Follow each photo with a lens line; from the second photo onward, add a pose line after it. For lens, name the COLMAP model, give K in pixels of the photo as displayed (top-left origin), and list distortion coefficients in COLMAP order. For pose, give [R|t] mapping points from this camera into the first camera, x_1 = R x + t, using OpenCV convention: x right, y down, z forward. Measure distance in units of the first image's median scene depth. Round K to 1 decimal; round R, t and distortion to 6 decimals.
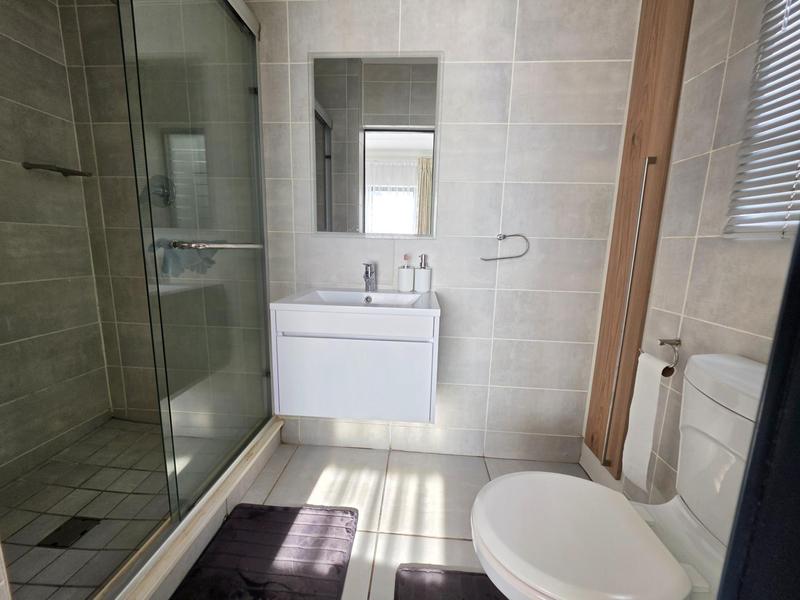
lens RADIAL K [[323.3, 0, 400.0], [0, 323.3, 300.0], [0, 0, 1]] dist [-0.001449, -0.000348]
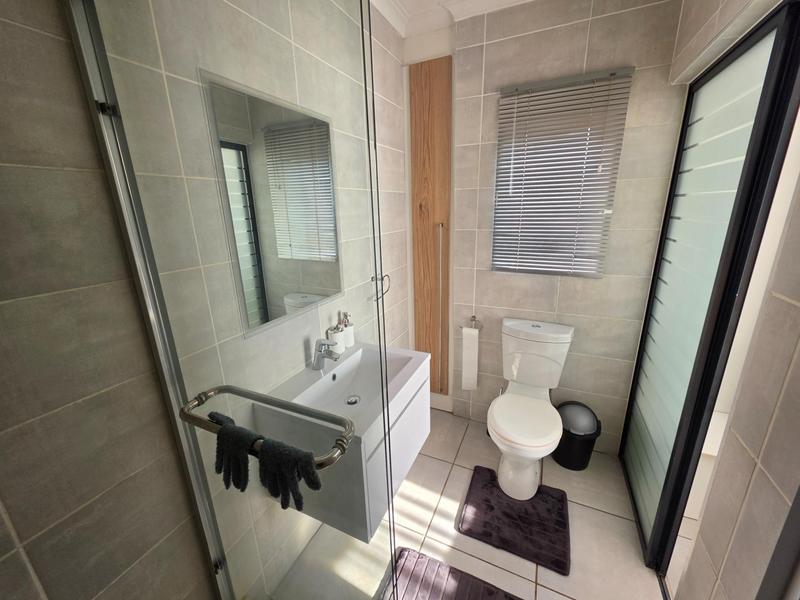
lens RADIAL K [[316.1, 0, 400.0], [0, 316.1, 300.0], [0, 0, 1]] dist [-0.004145, -0.000221]
pose [[0.357256, -0.296173, 0.885804, -0.828892], [0.202148, 0.950432, 0.236253, -0.419816], [-0.911869, 0.094660, 0.399419, 0.463205]]
